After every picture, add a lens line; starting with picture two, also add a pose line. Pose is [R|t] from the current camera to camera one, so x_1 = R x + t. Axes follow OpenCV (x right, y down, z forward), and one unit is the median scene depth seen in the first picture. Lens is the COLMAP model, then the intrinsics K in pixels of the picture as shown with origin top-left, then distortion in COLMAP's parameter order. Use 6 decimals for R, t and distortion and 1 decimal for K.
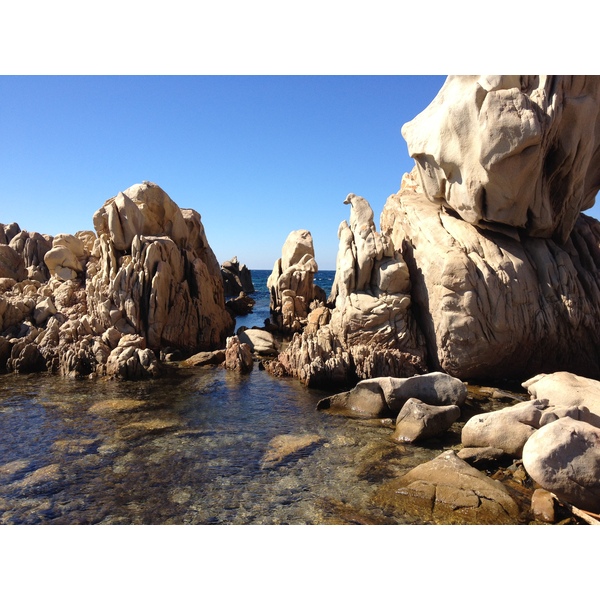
lens RADIAL K [[555.8, 0, 298.8], [0, 555.8, 300.0], [0, 0, 1]] dist [0.022149, 0.000000]
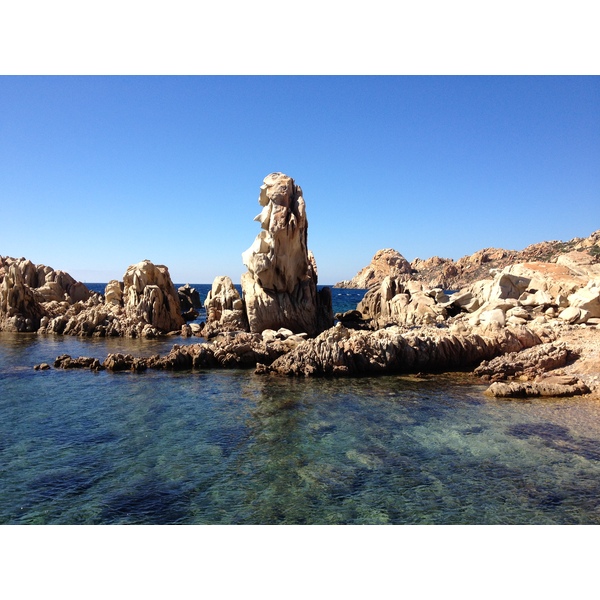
lens RADIAL K [[643.6, 0, 302.8], [0, 643.6, 301.0], [0, 0, 1]] dist [0.150414, 0.000000]
pose [[0.998431, -0.003855, 0.055859, 0.284391], [0.005017, 0.999774, -0.020673, 0.014302], [-0.055767, 0.020920, 0.998225, -2.201824]]
